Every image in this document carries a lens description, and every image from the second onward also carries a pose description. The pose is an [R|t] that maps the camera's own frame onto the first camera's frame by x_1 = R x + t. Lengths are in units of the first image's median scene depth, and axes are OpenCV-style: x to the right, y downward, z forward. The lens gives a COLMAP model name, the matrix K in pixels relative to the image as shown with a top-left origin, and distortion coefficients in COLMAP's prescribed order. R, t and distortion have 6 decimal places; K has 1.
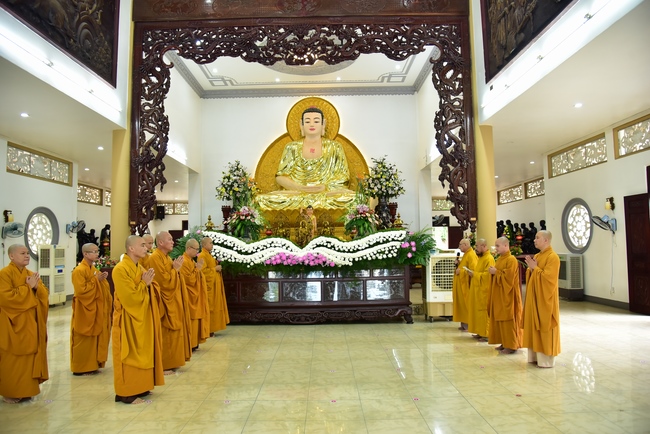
lens RADIAL K [[411.8, 0, 308.0], [0, 411.8, 214.3], [0, 0, 1]] dist [-0.083649, 0.004119]
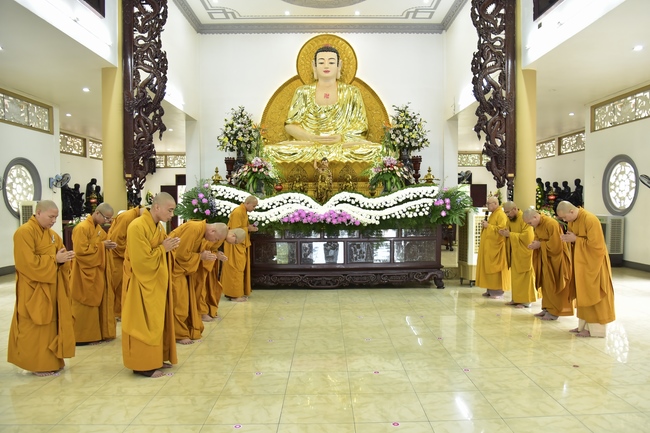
lens RADIAL K [[453.6, 0, 325.0], [0, 453.6, 216.5], [0, 0, 1]] dist [-0.080164, 0.003462]
pose [[0.999554, 0.008091, 0.028752, -0.031439], [-0.011021, 0.994595, 0.103244, 0.004929], [-0.027761, -0.103515, 0.994240, 0.014725]]
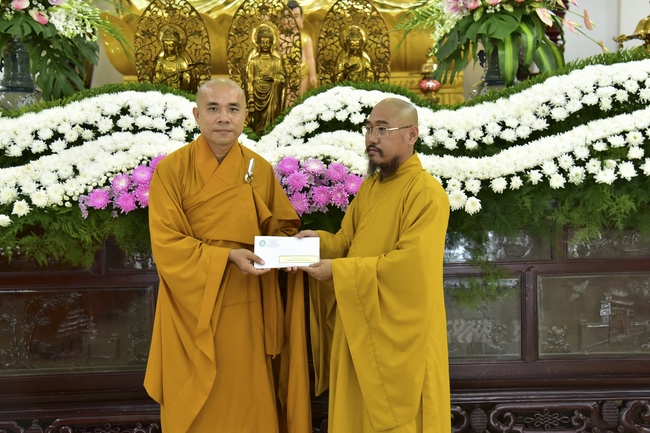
lens RADIAL K [[905.5, 0, 338.1], [0, 905.5, 216.4], [0, 0, 1]] dist [0.161598, 0.011823]
pose [[0.998777, -0.008033, 0.048787, 0.004960], [-0.000077, 0.986461, 0.163996, 0.035854], [-0.049443, -0.163799, 0.985254, 0.407914]]
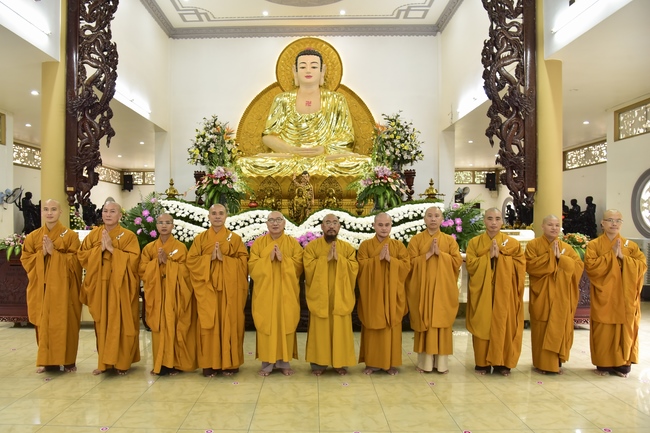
lens RADIAL K [[454.7, 0, 291.3], [0, 454.7, 226.0], [0, 0, 1]] dist [-0.068000, 0.002893]
pose [[0.999834, 0.014101, -0.011531, -0.015094], [-0.013093, 0.996445, 0.083228, 0.015216], [0.012663, -0.083063, 0.996464, 0.178466]]
